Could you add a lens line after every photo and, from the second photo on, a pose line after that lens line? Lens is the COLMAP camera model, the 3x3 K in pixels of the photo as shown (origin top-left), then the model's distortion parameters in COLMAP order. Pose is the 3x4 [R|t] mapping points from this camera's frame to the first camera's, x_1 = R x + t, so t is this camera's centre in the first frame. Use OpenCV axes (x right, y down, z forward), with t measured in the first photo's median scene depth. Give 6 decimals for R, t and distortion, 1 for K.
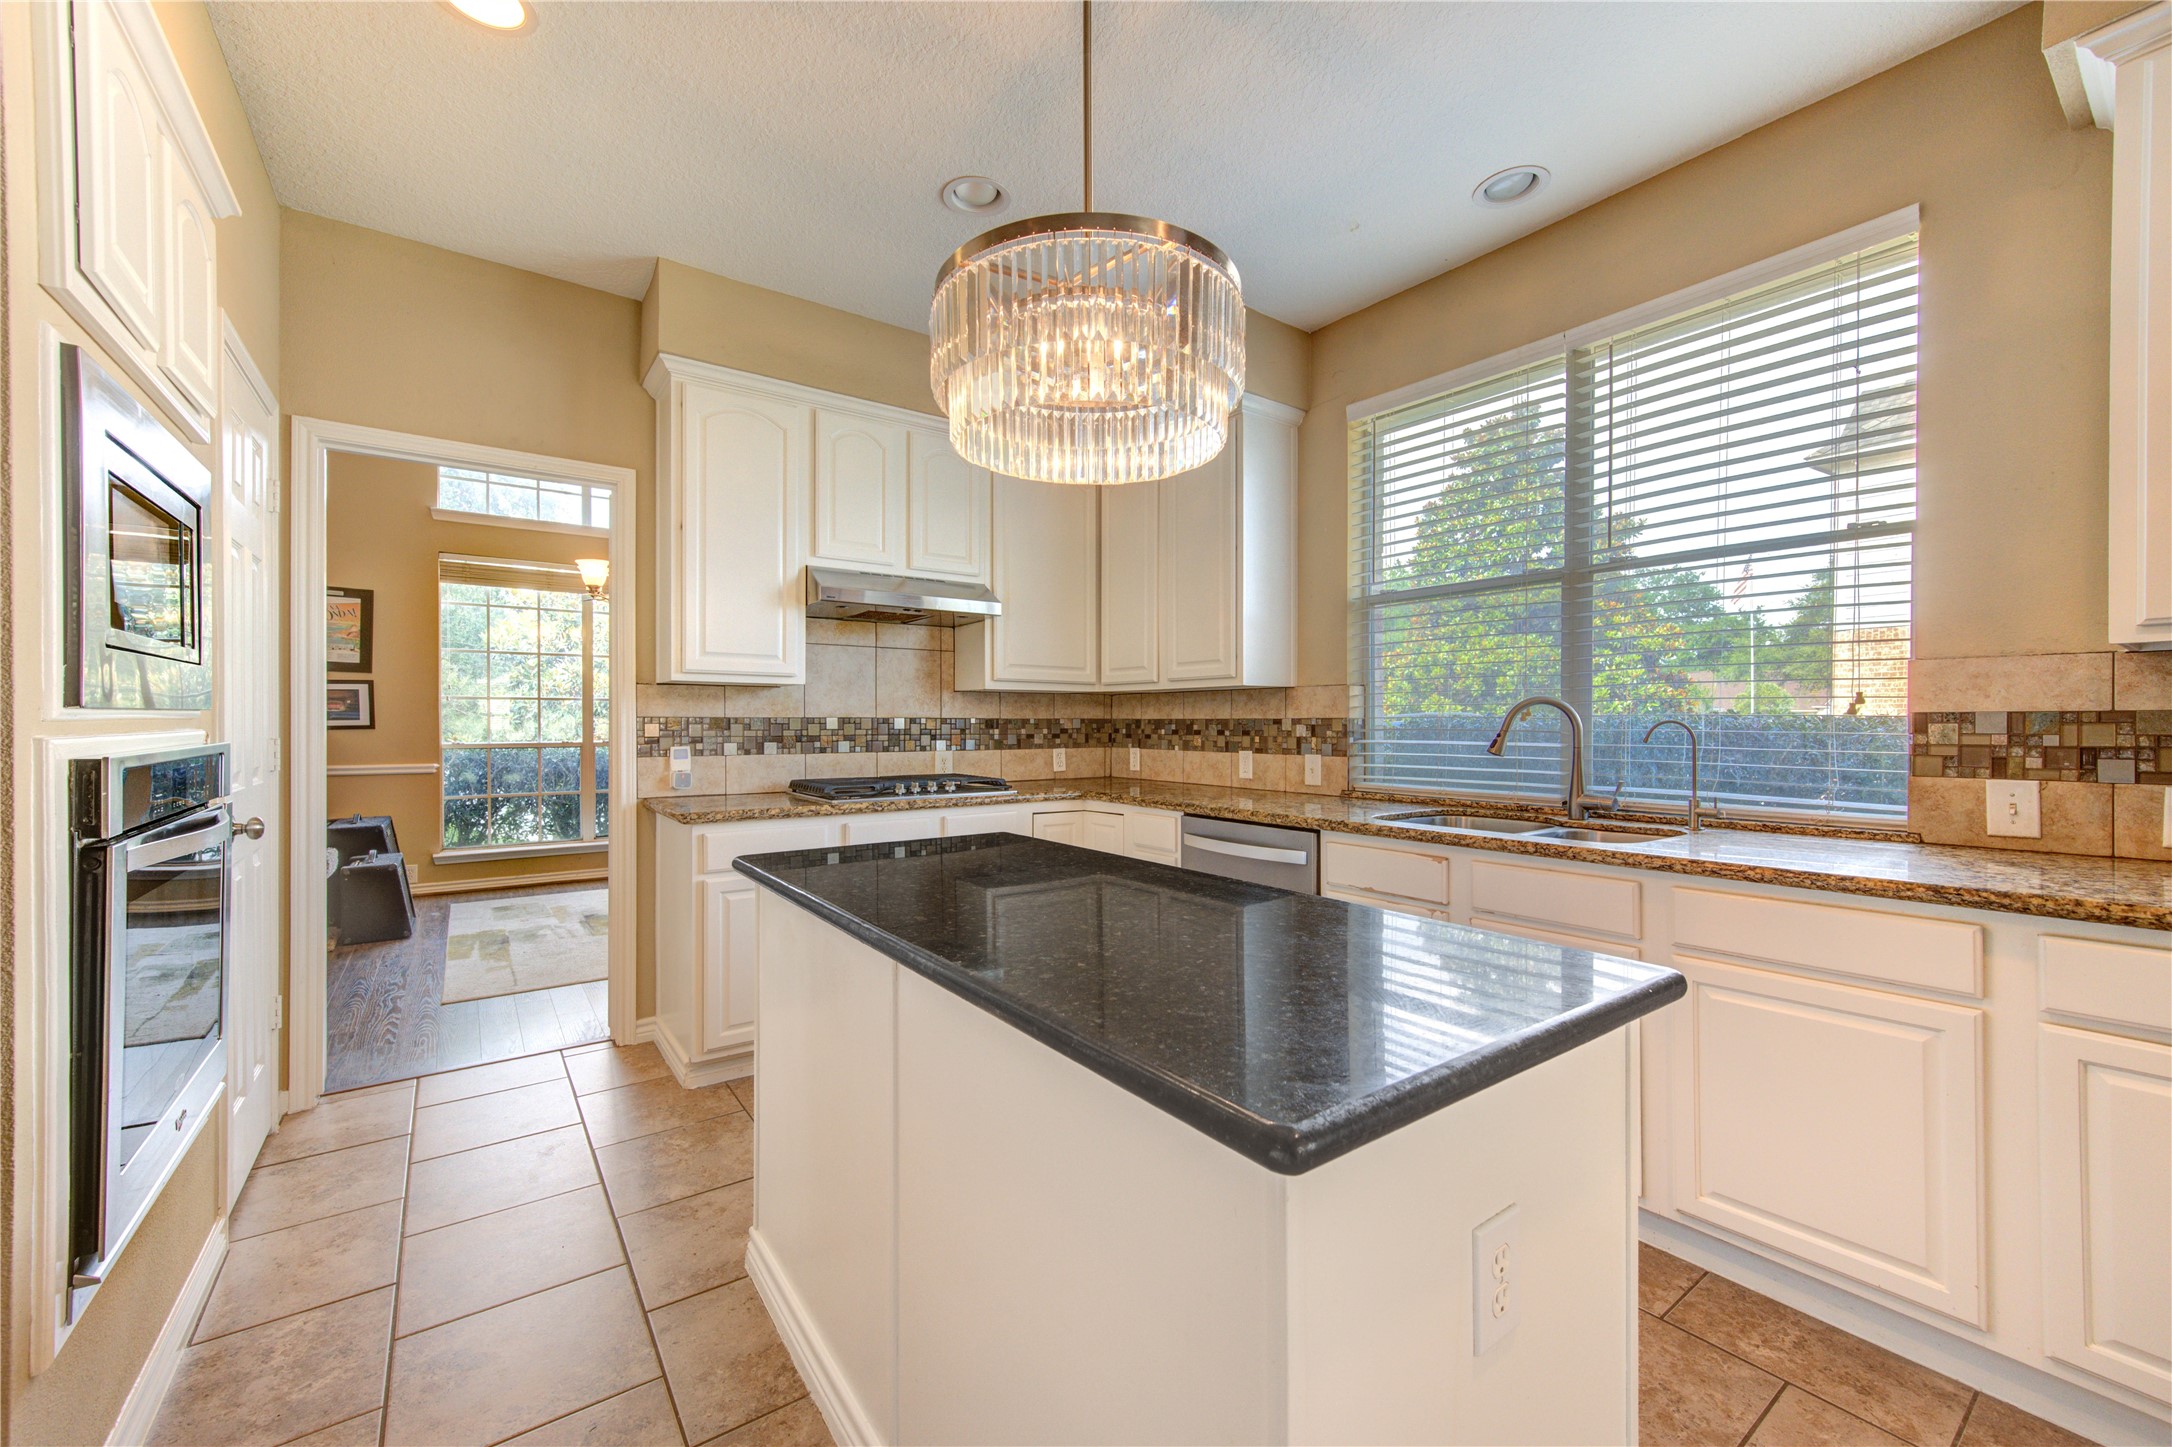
lens RADIAL K [[866.2, 0, 1090.6], [0, 866.2, 724.7], [0, 0, 1]] dist [0.007312, -0.000125]
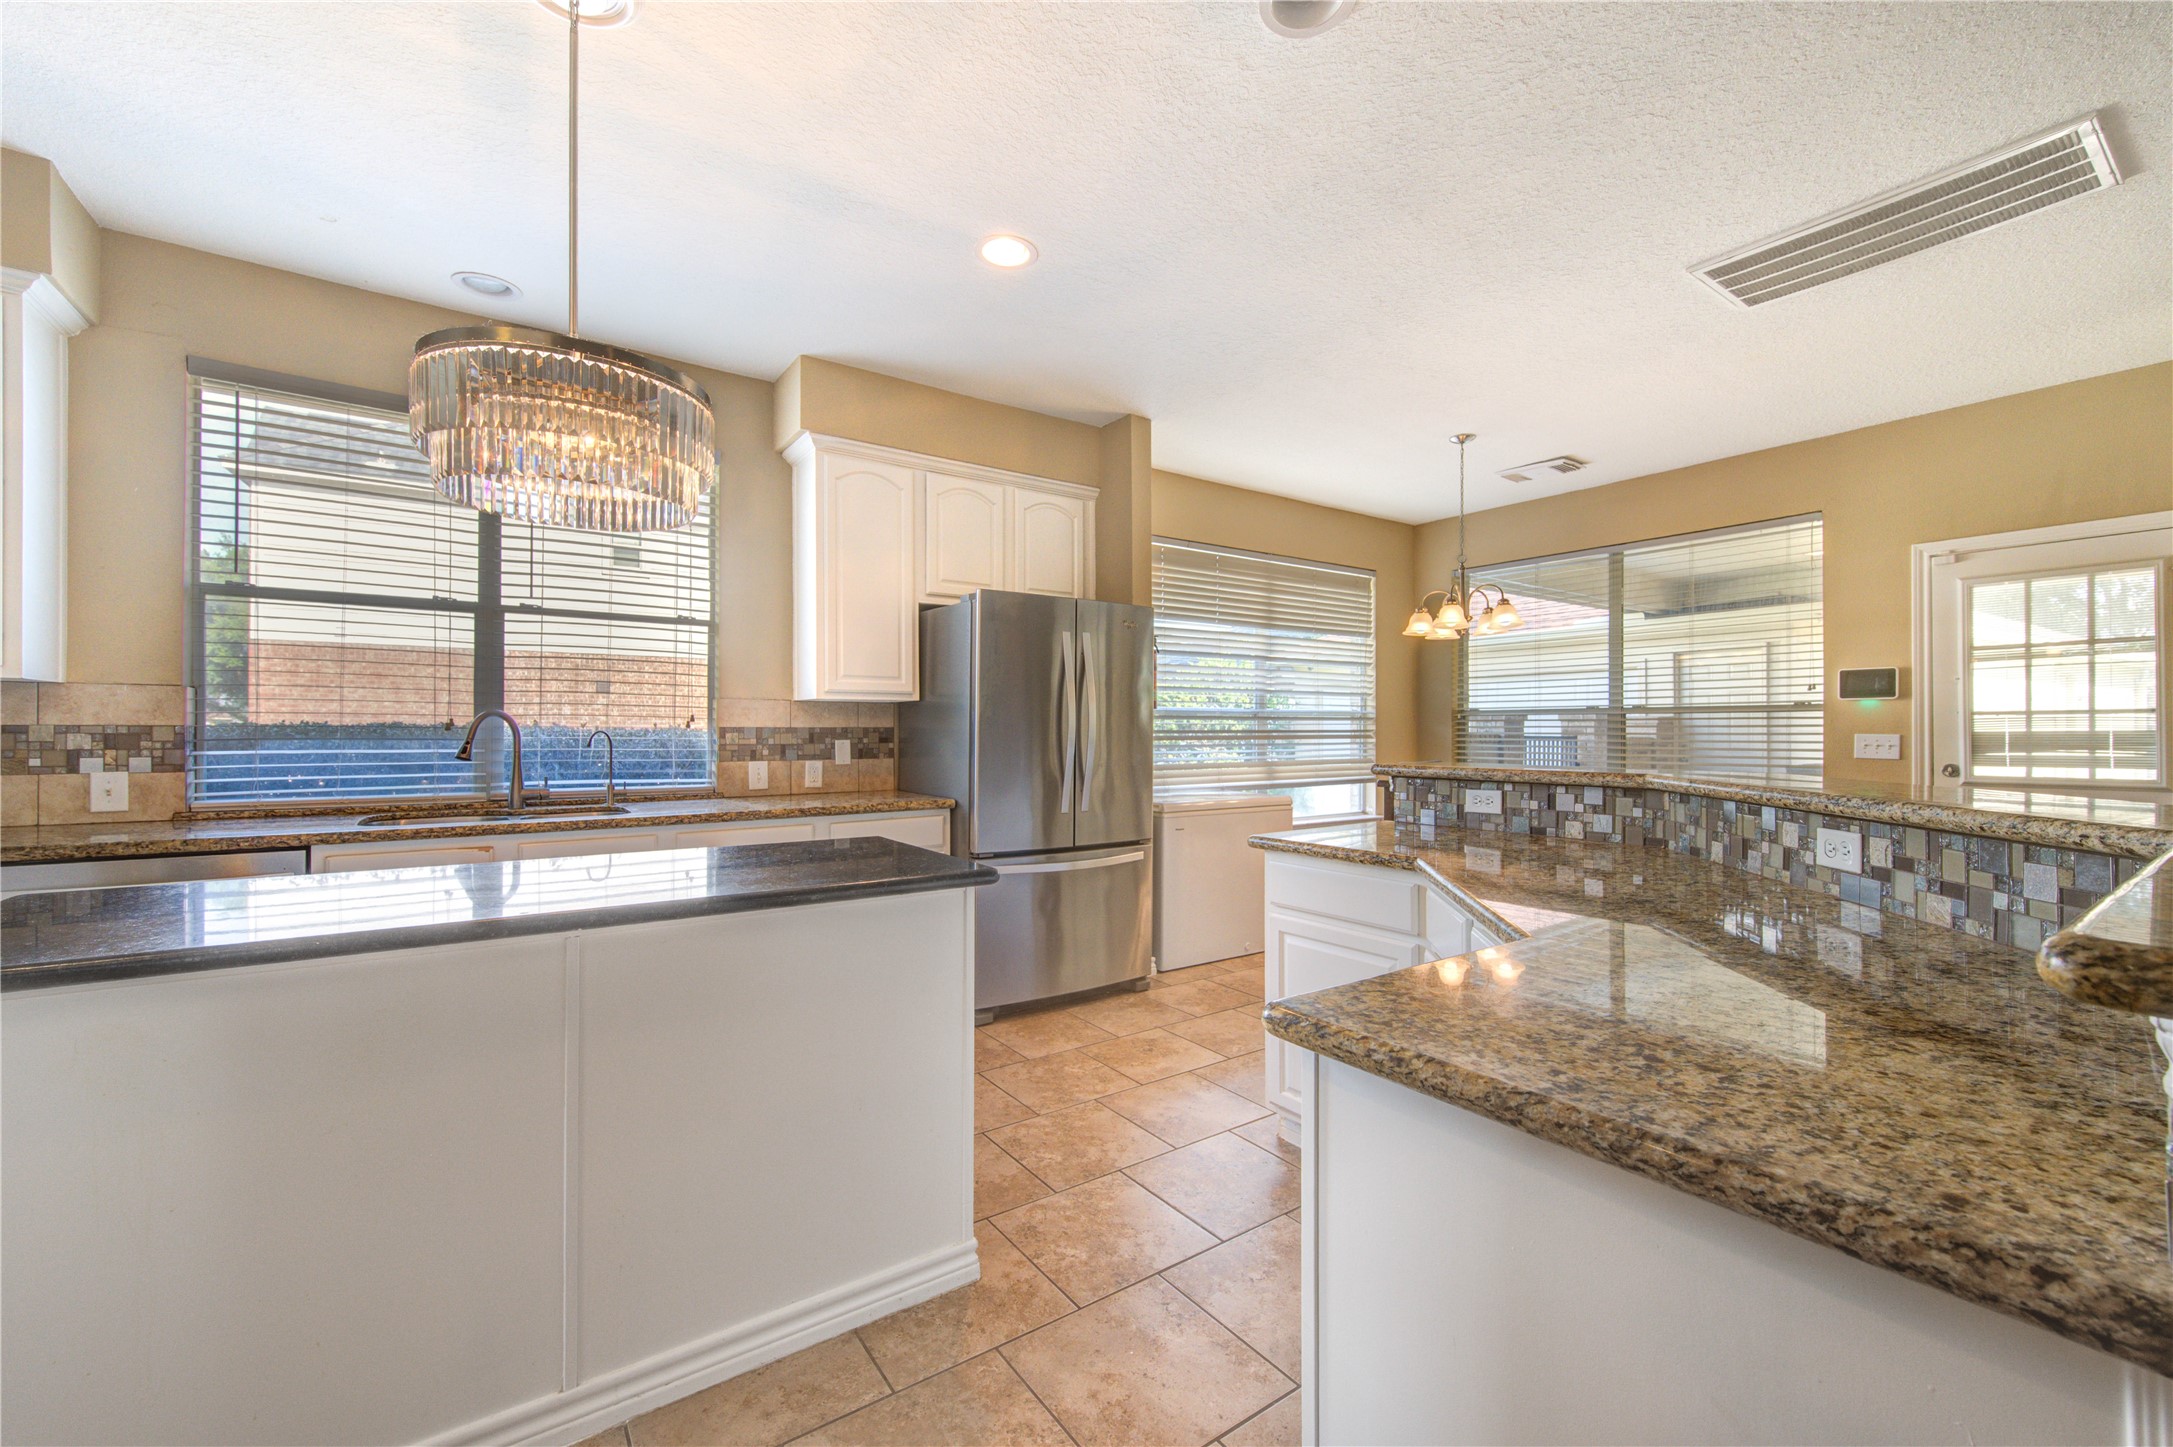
lens RADIAL K [[916.9, 0, 1153.3], [0, 916.9, 739.1], [0, 0, 1]] dist [0.002629, -0.000141]
pose [[-0.035461, -0.005200, 0.999358, -0.592780], [-0.000101, 0.999986, 0.005199, 0.000605], [-0.999371, 0.000083, -0.035462, 0.091507]]
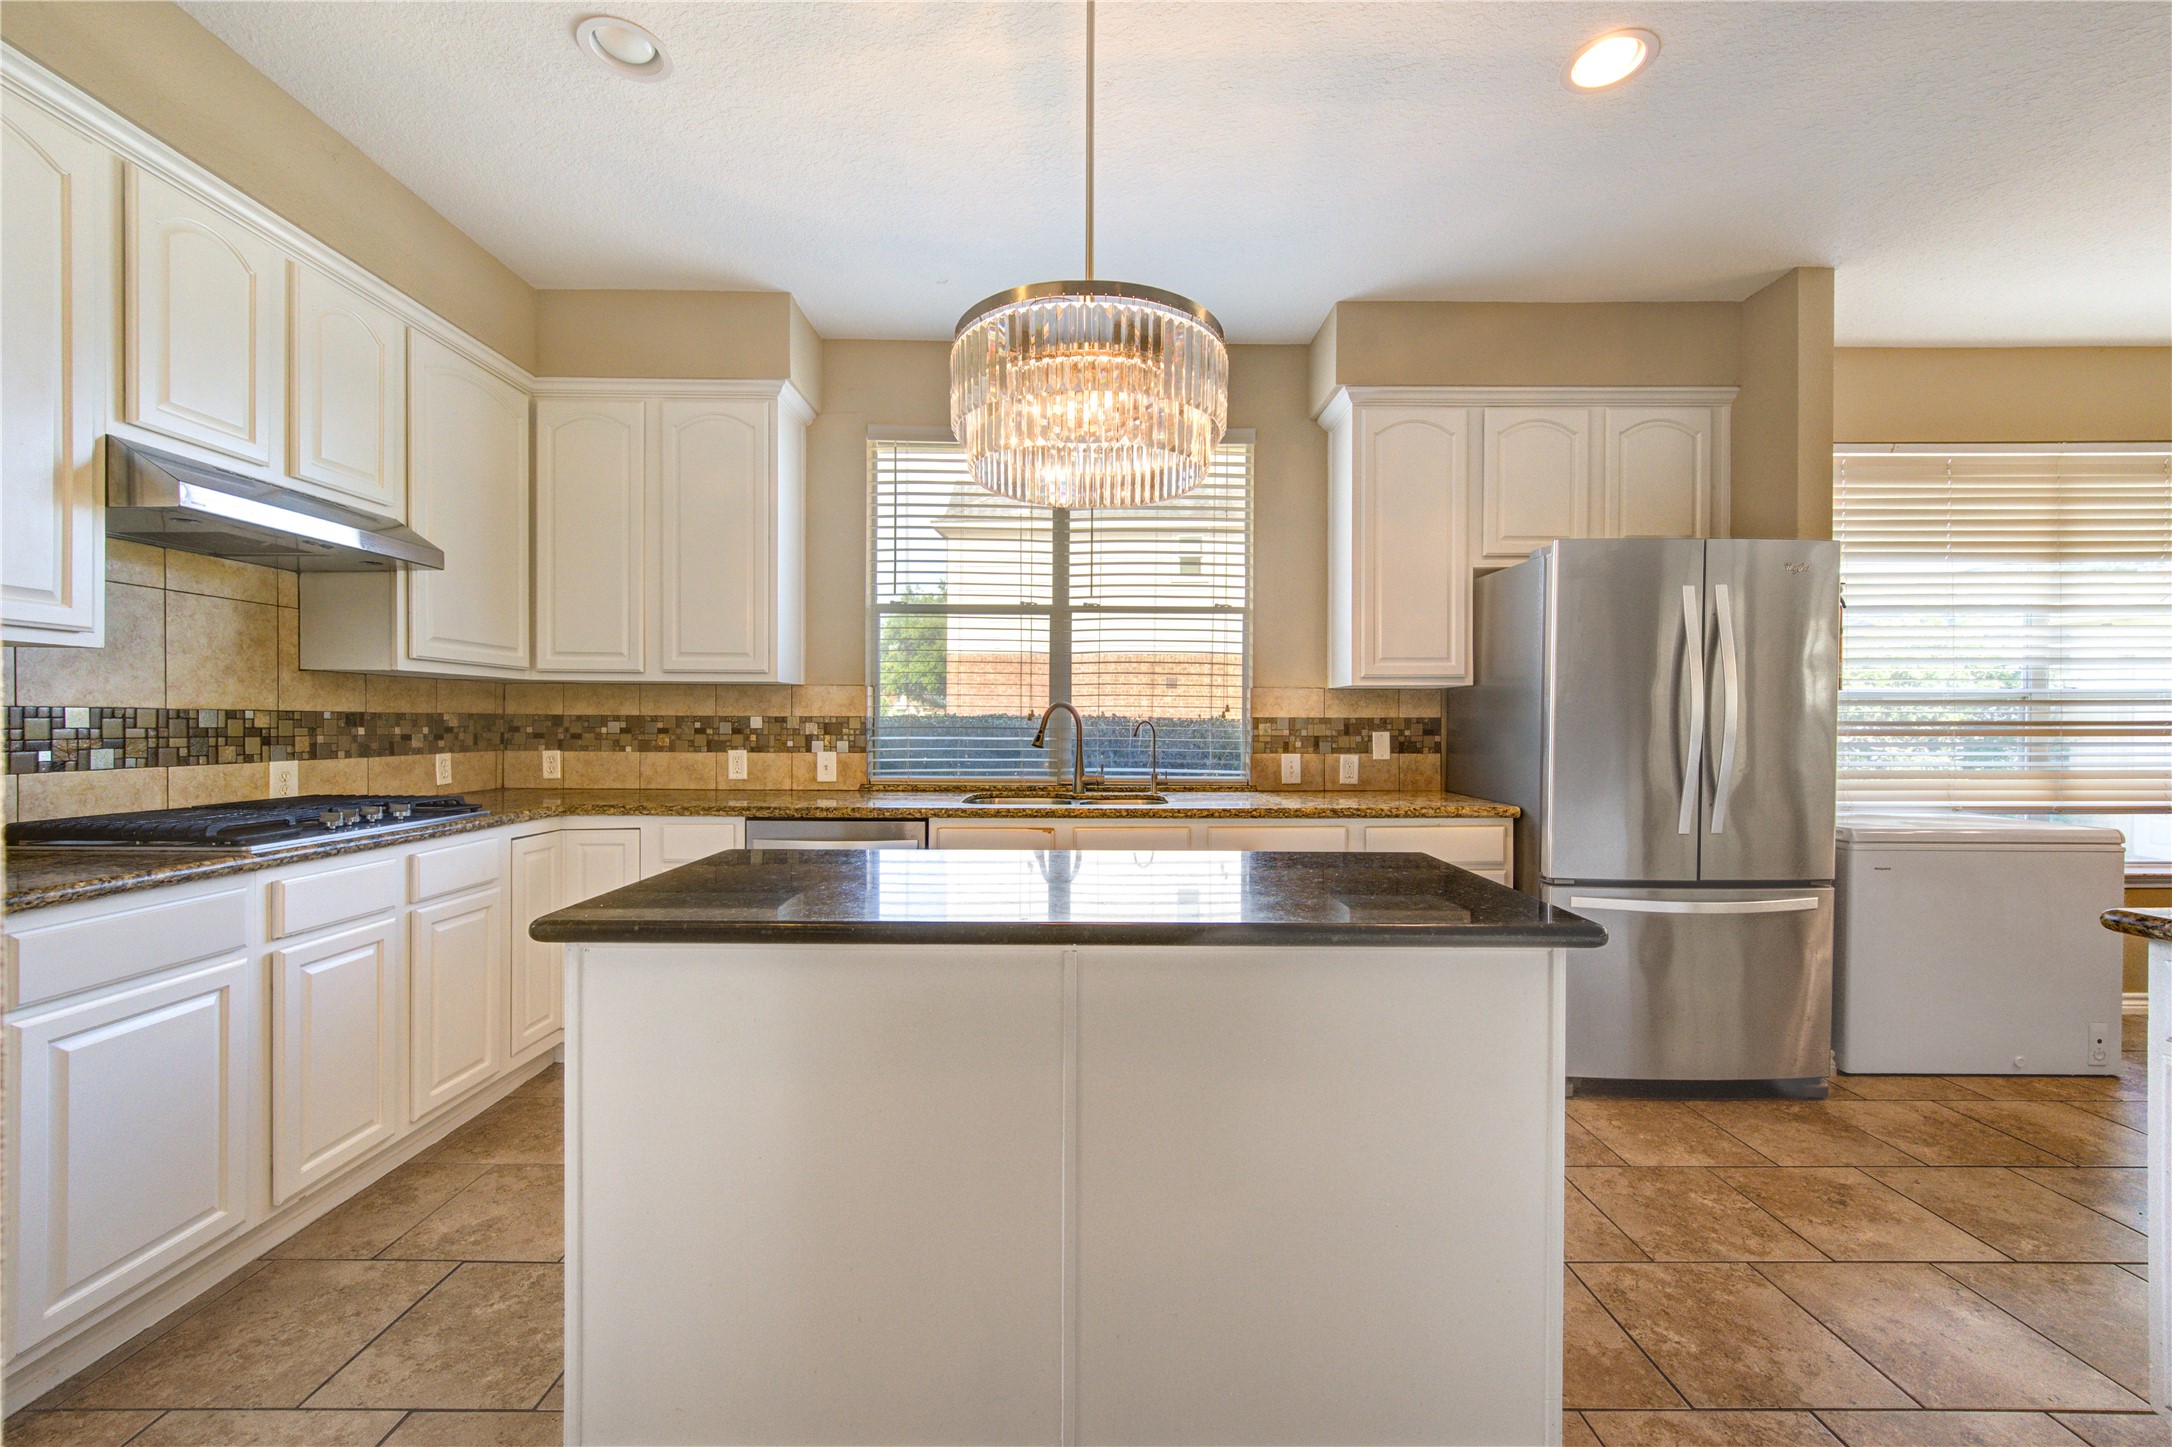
lens RADIAL K [[866.2, 0, 1090.6], [0, 866.2, 724.7], [0, 0, 1]] dist [0.007312, -0.000125]
pose [[0.580849, 0.001315, 0.814010, -0.393092], [-0.003741, 0.999992, 0.001054, 0.000039], [-0.814003, -0.003658, 0.580849, 0.145315]]
